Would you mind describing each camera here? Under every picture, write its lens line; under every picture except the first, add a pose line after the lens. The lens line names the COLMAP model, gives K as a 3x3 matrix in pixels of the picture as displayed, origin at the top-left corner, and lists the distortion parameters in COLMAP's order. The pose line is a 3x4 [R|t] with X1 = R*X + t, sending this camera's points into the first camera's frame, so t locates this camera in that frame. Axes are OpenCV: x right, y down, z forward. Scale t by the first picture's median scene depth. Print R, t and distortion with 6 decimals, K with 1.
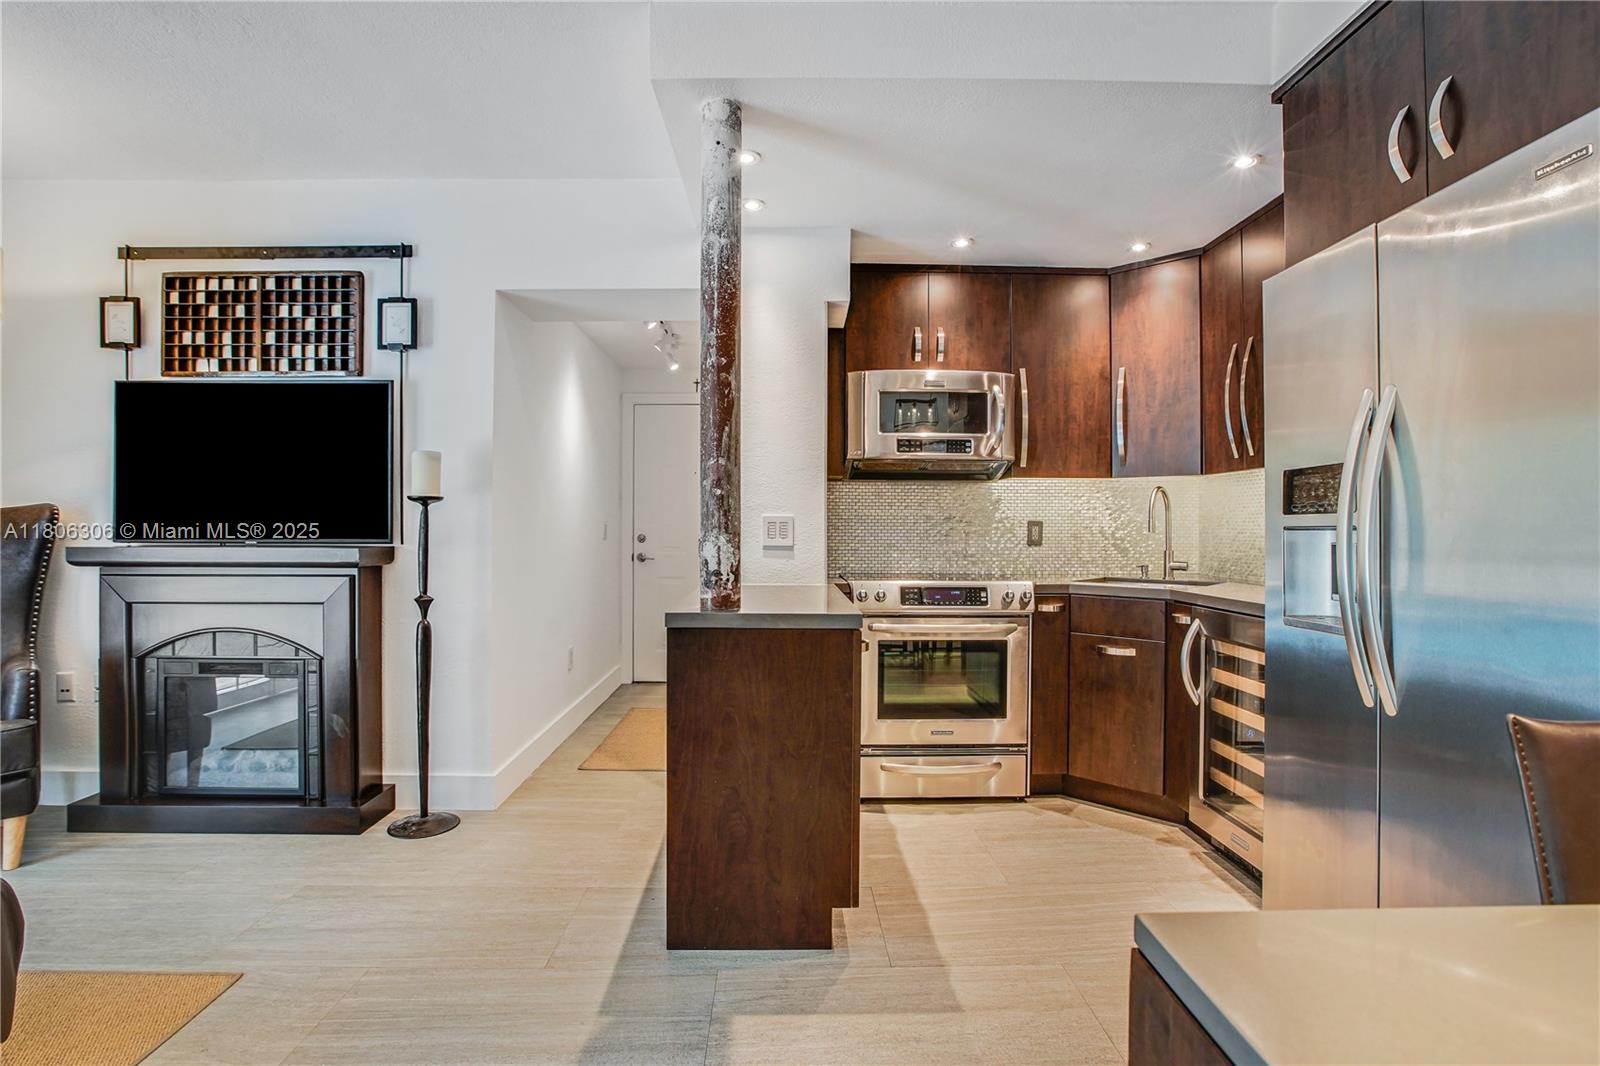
lens RADIAL K [[753.2, 0, 801.0], [0, 753.2, 524.3], [0, 0, 1]] dist [-0.051272, 0.016993]
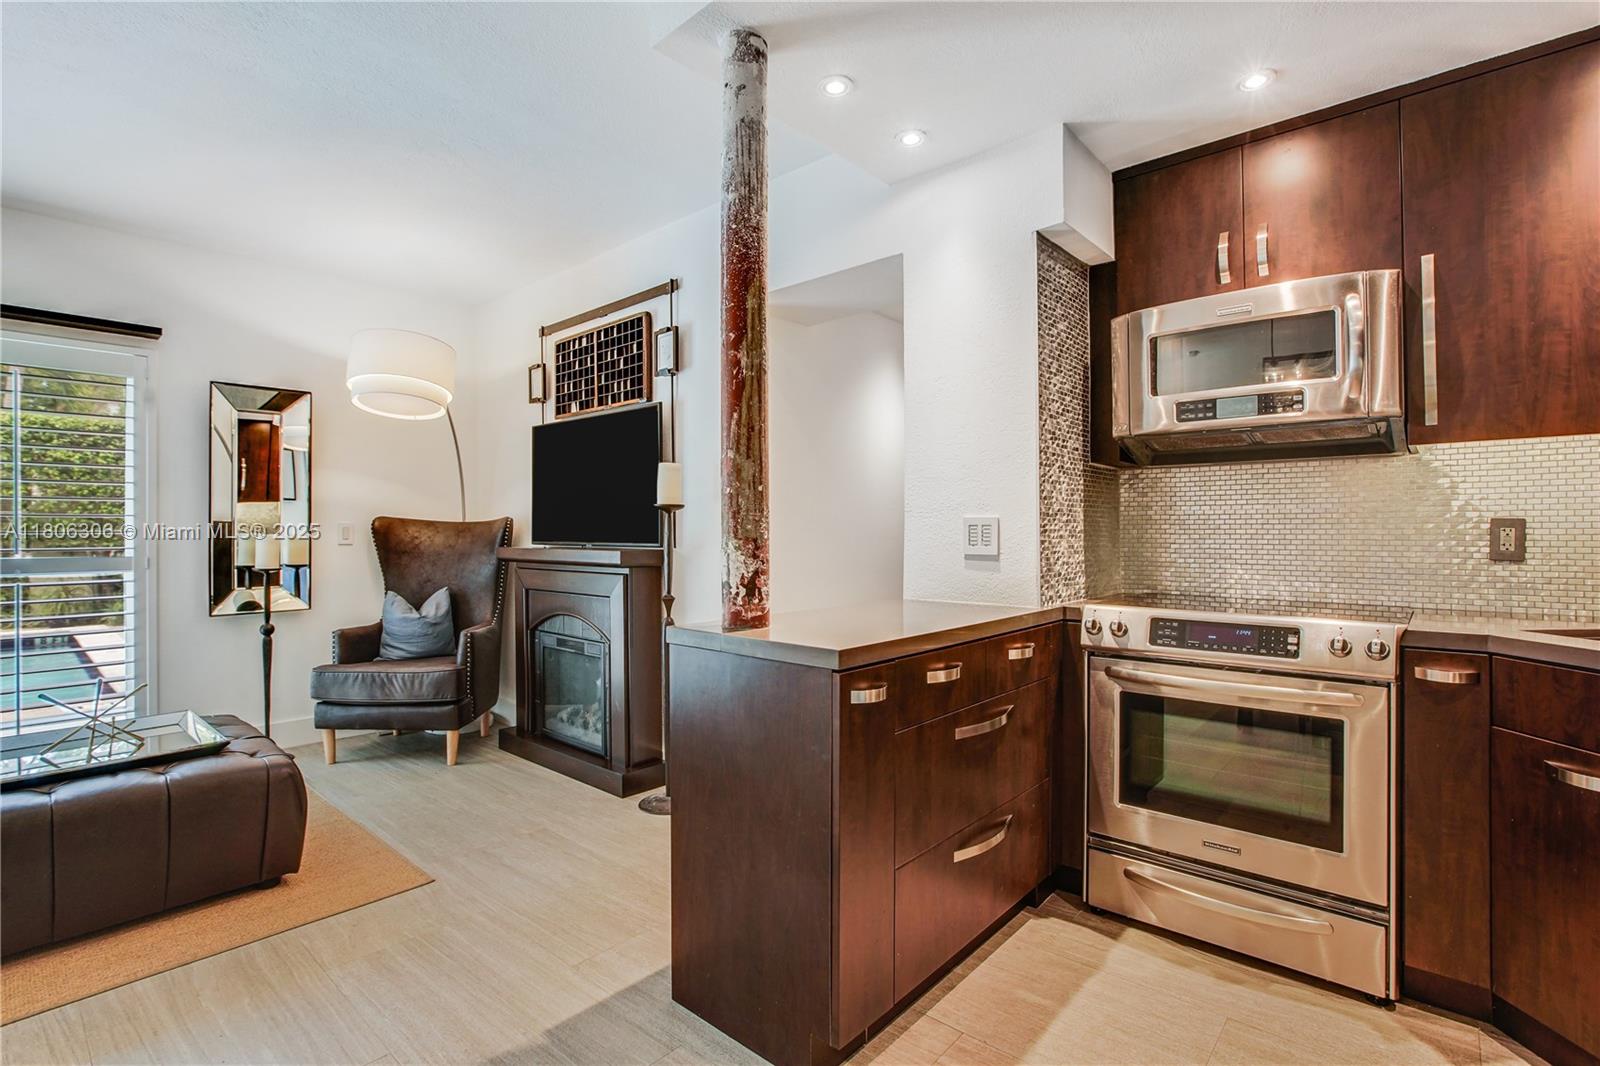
lens RADIAL K [[753.2, 0, 794.9], [0, 753.2, 526.6], [0, 0, 1]] dist [-0.051272, 0.016993]
pose [[0.734488, -0.008048, -0.678574, 0.366903], [0.005711, 0.999968, -0.005678, 0.002592], [0.678598, 0.000295, 0.734510, 0.295301]]
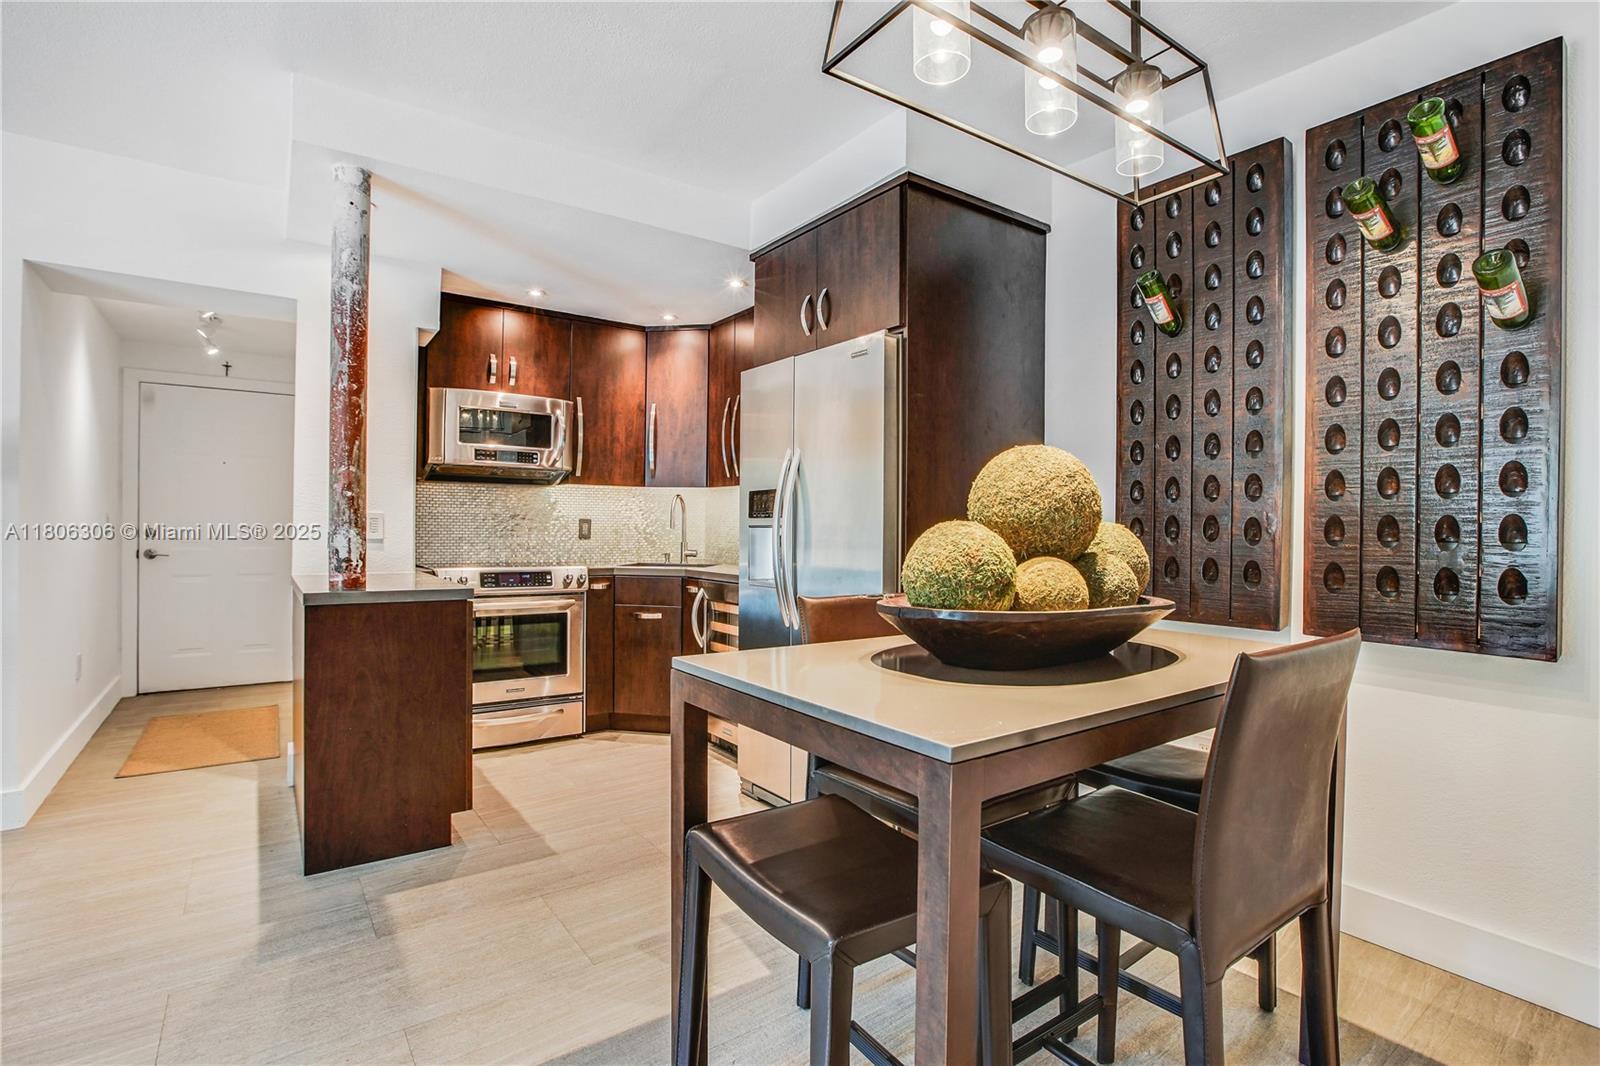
lens RADIAL K [[753.2, 0, 795.2], [0, 753.2, 530.6], [0, 0, 1]] dist [-0.051272, 0.016993]
pose [[0.822466, 0.003229, 0.568805, -0.137747], [-0.011413, 0.999876, 0.010827, -0.002917], [-0.568700, -0.015397, 0.822401, -0.279340]]
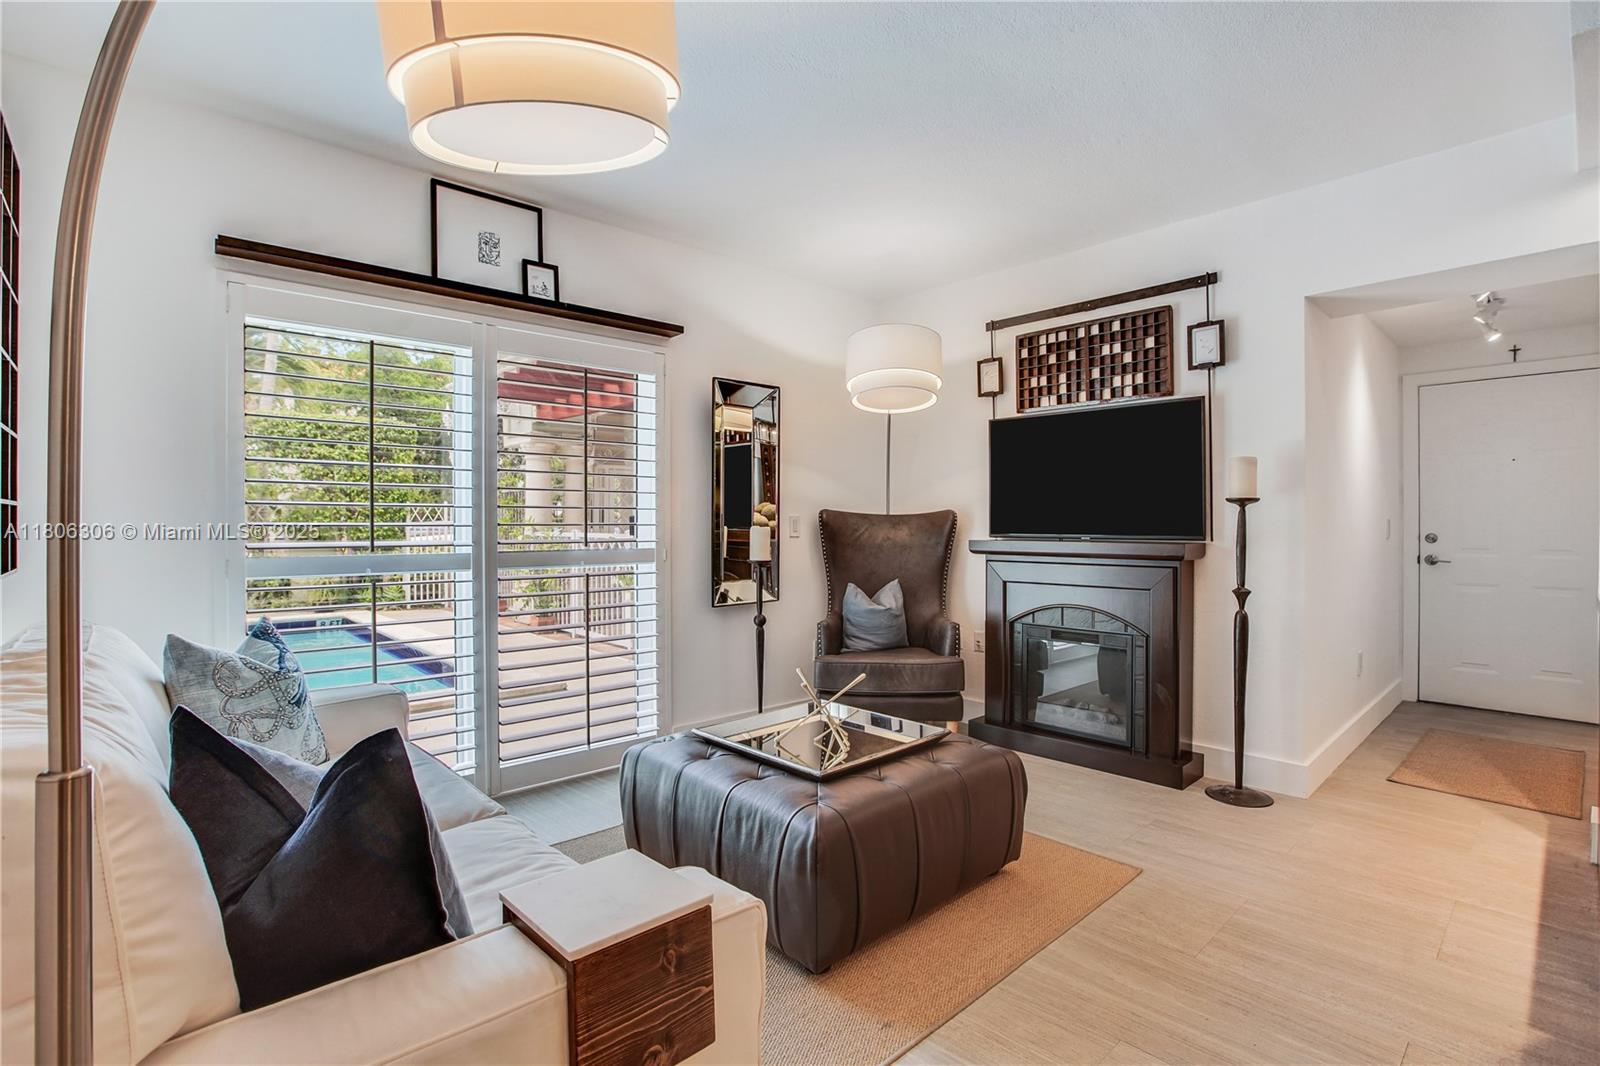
lens RADIAL K [[753.2, 0, 799.1], [0, 753.2, 521.2], [0, 0, 1]] dist [-0.051272, 0.016993]
pose [[0.664425, -0.004815, -0.747339, -0.115378], [0.004671, 0.999986, -0.002289, -0.003576], [0.747340, -0.001970, 0.664439, -0.210312]]
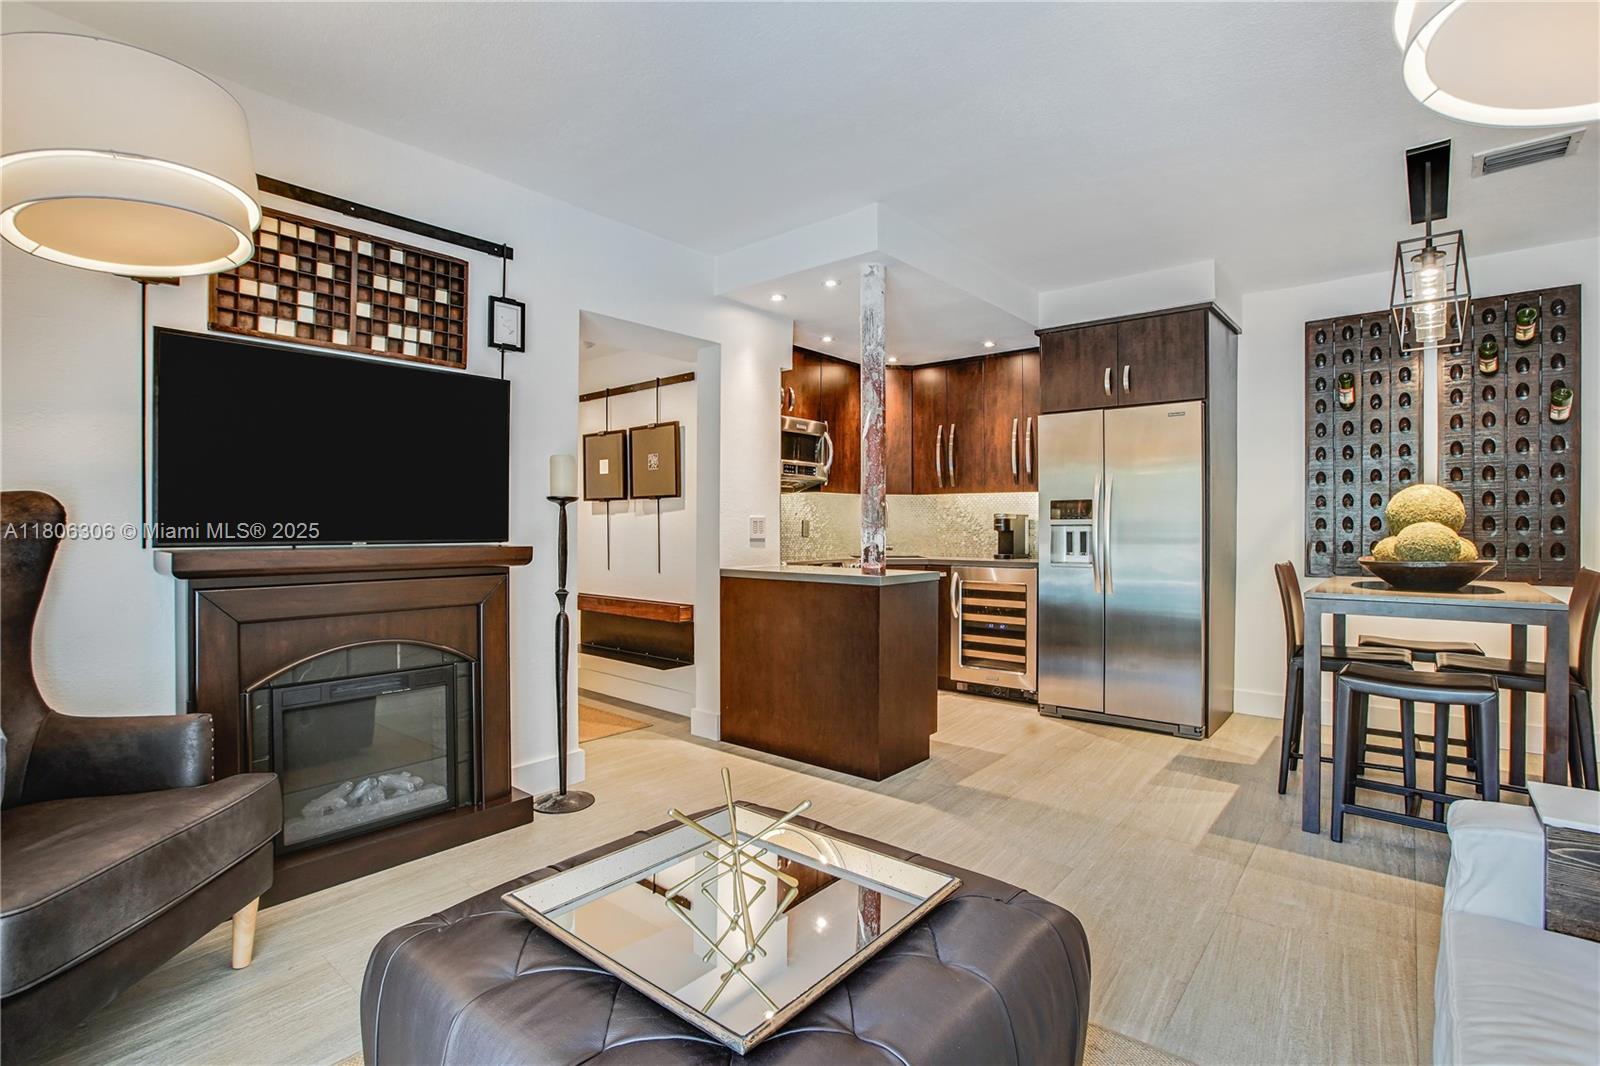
lens RADIAL K [[753.2, 0, 798.0], [0, 753.2, 526.0], [0, 0, 1]] dist [-0.051272, 0.016993]
pose [[0.658294, -0.002310, 0.752758, -1.045740], [-0.002683, 0.999982, 0.005416, -0.001761], [-0.752756, -0.005585, 0.658275, 0.028750]]
